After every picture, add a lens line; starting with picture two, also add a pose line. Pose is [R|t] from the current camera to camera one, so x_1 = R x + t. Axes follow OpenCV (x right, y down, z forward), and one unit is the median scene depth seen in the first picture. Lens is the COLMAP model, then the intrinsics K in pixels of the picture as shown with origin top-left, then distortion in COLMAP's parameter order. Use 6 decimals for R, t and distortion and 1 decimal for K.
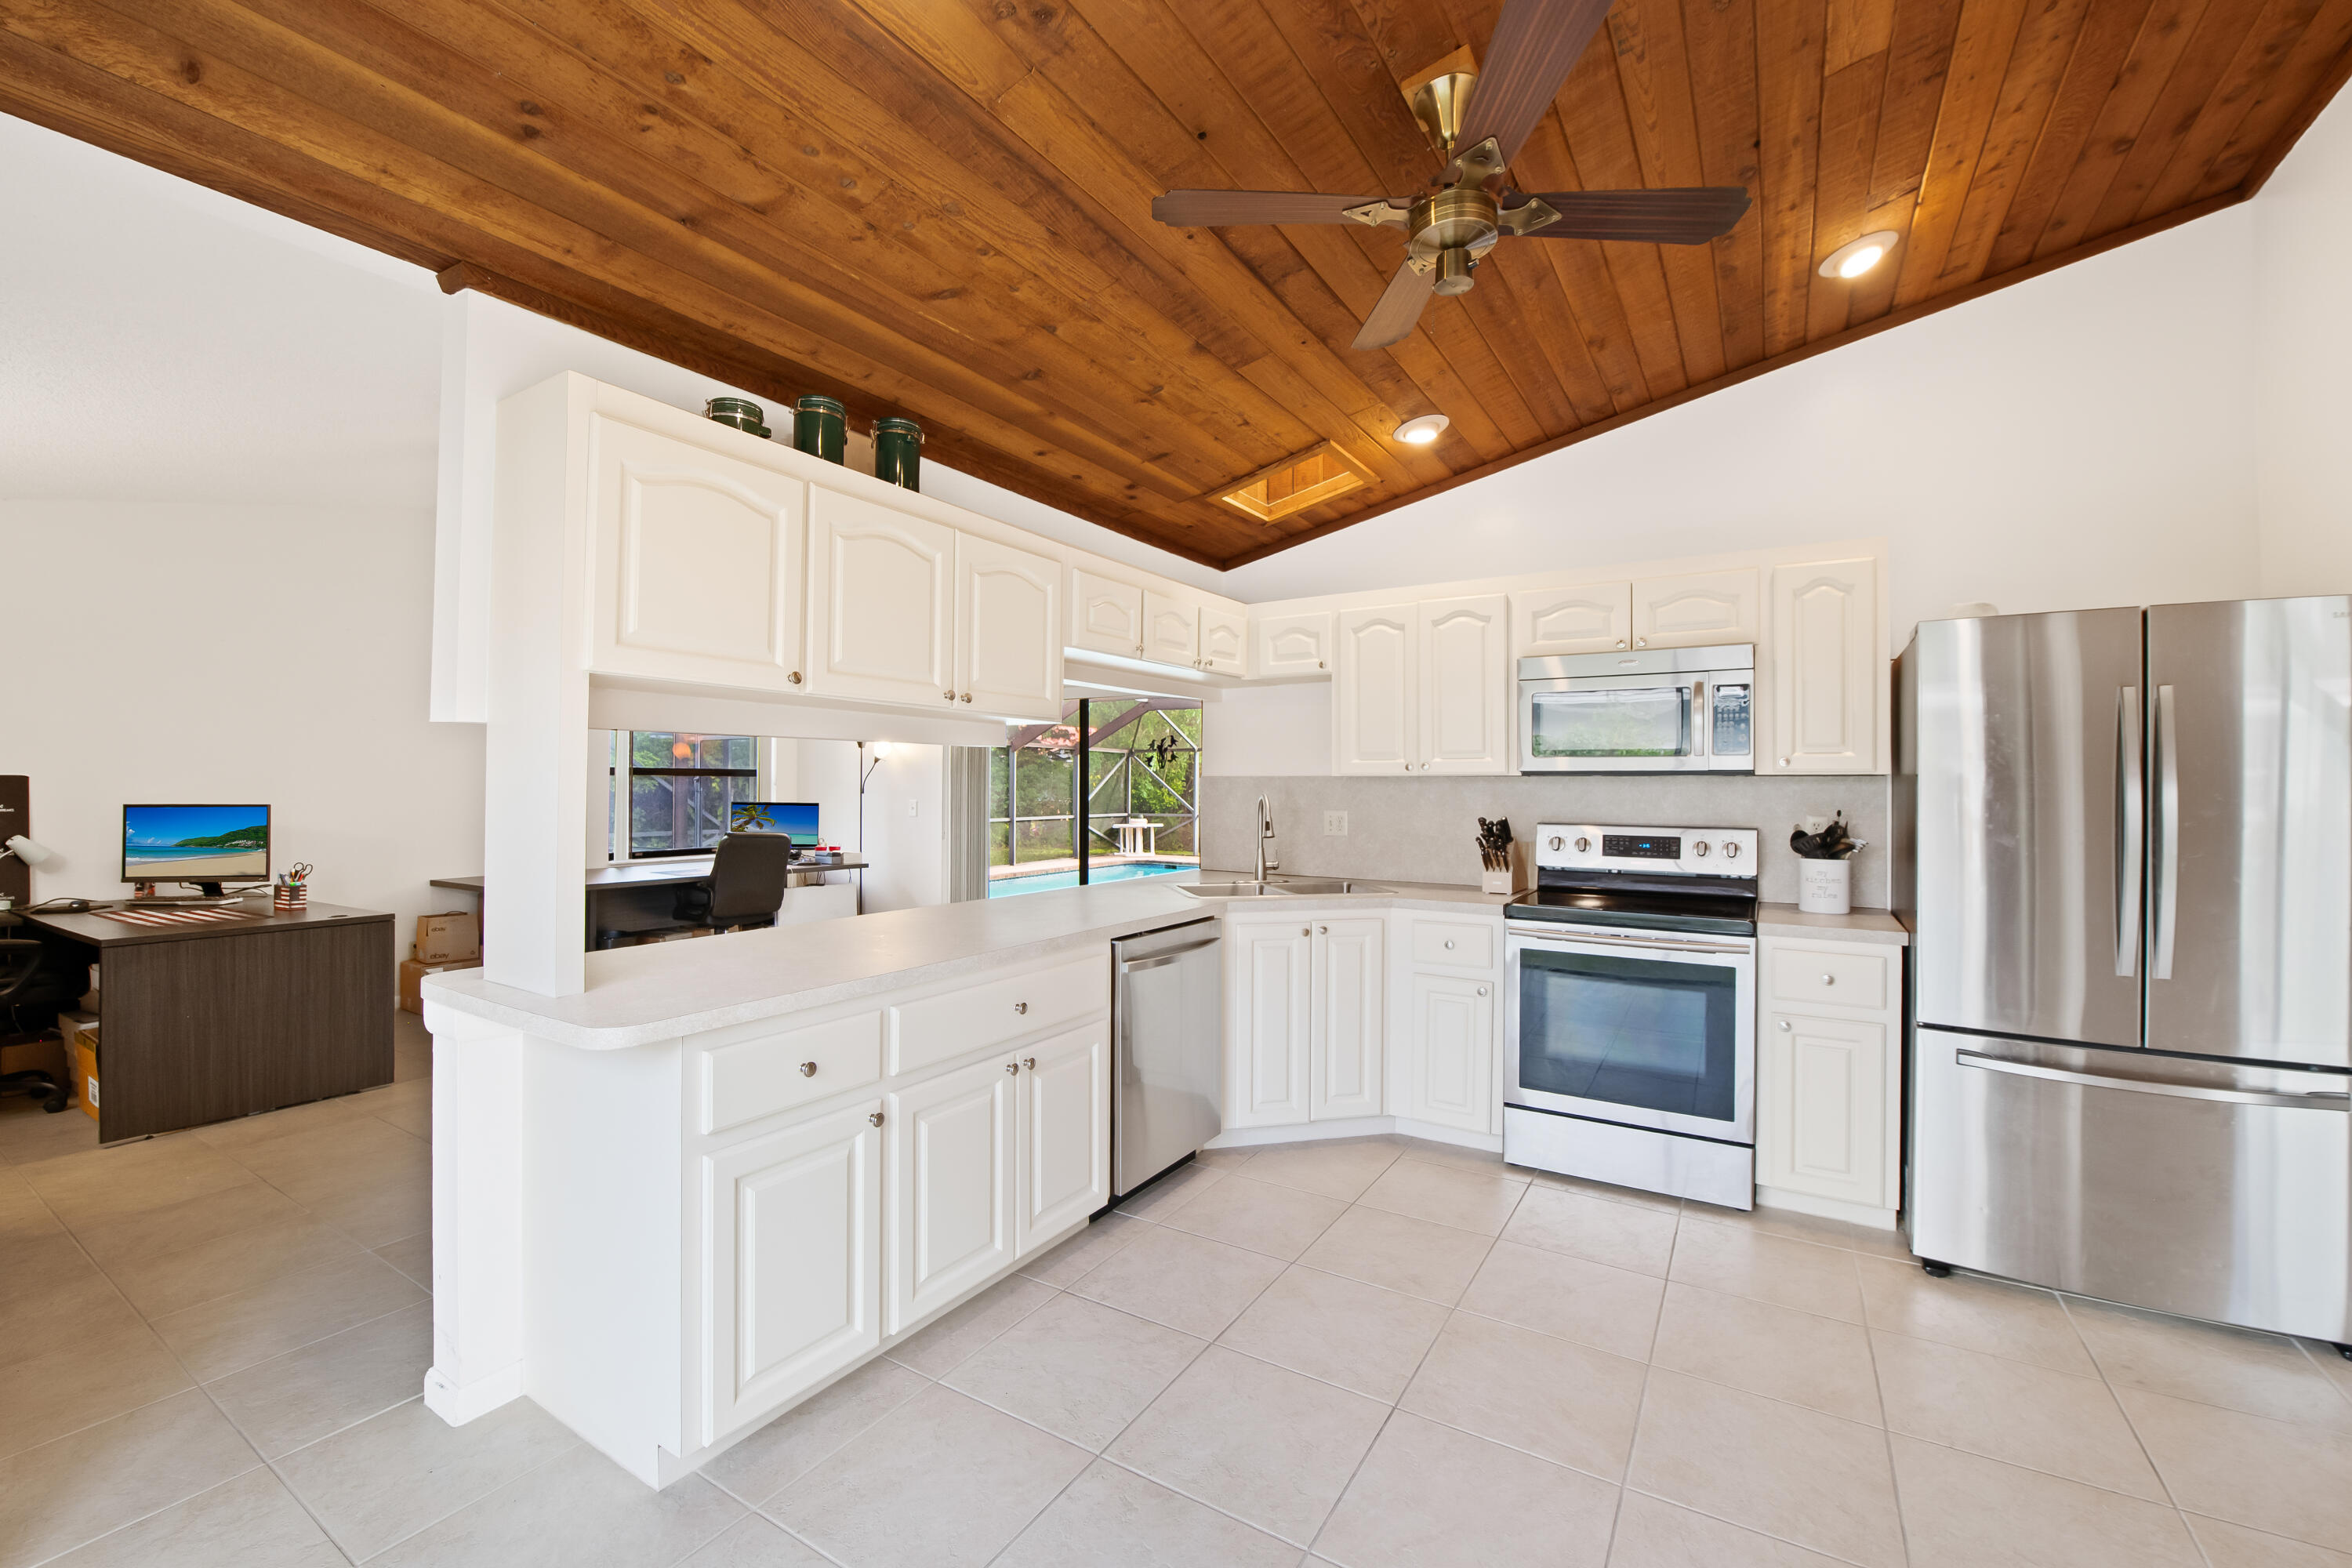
lens RADIAL K [[939.4, 0, 1173.4], [0, 939.4, 784.9], [0, 0, 1]] dist [-0.006880, -0.003572]
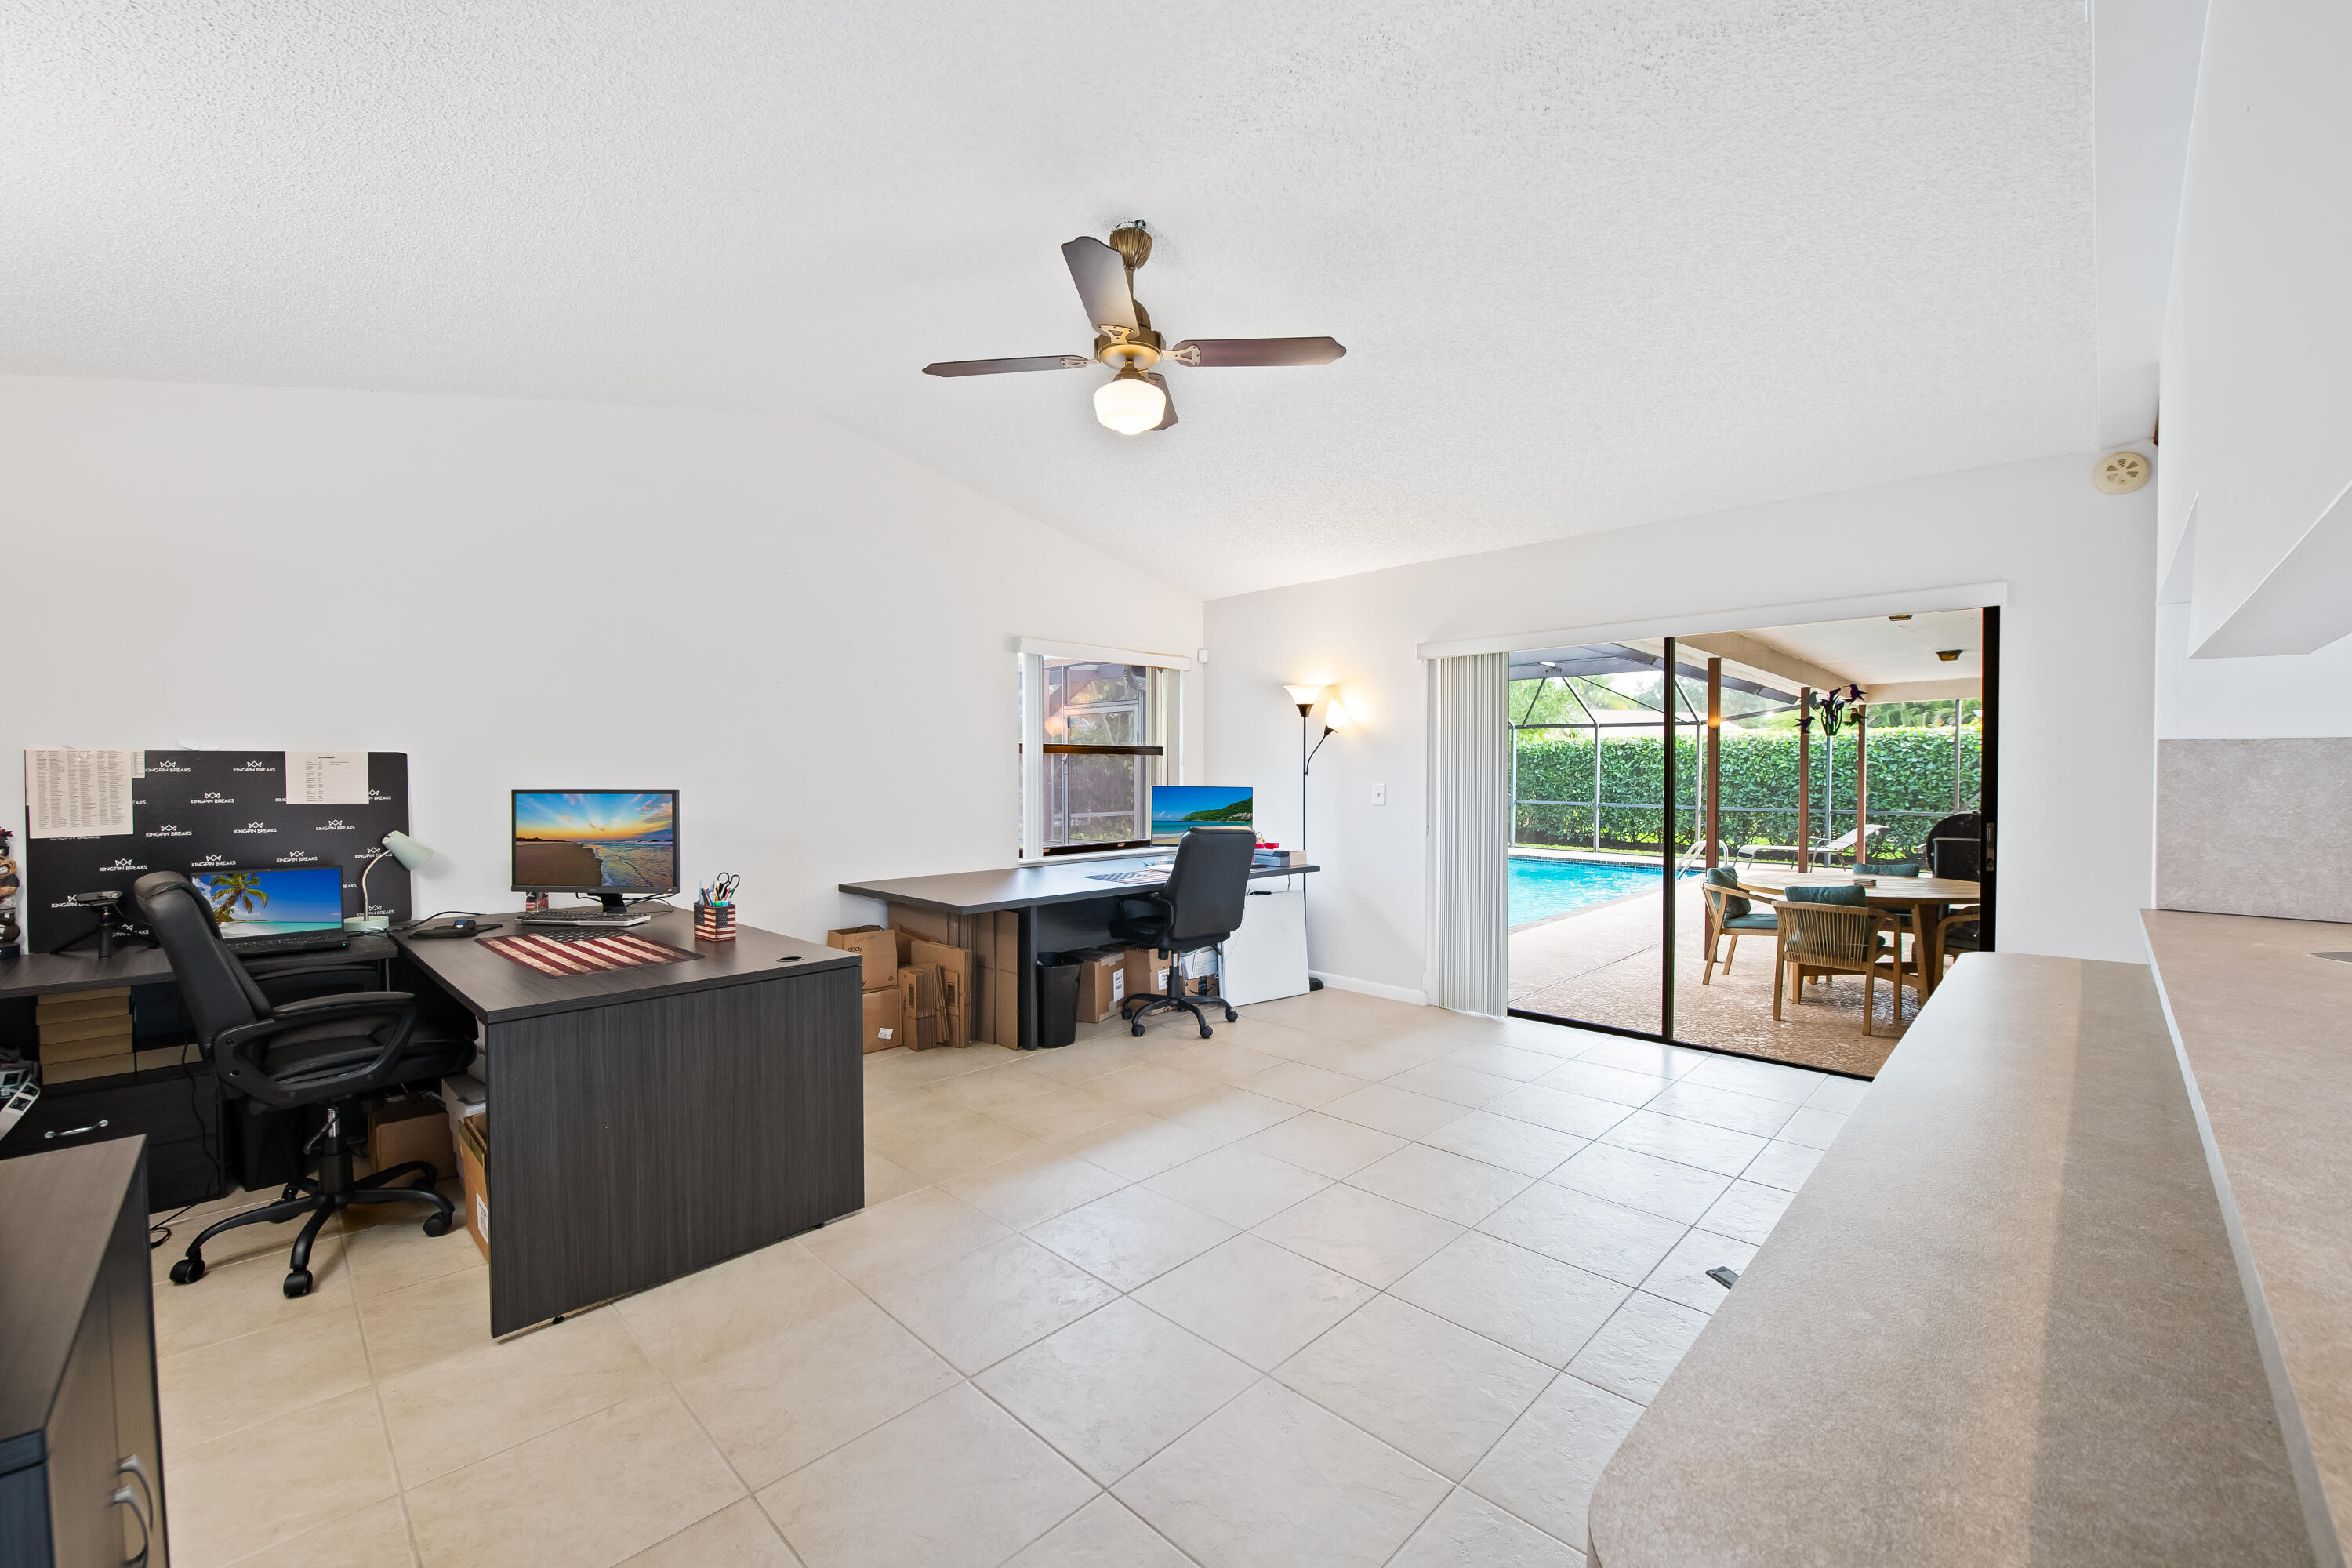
lens RADIAL K [[939.4, 0, 1194.5], [0, 939.4, 784.9], [0, 0, 1]] dist [-0.006880, -0.003572]
pose [[0.977046, 0.000176, -0.213029, -0.590686], [0.003571, 0.999846, 0.017207, 0.008425], [0.212999, -0.017573, 0.976894, 0.514984]]
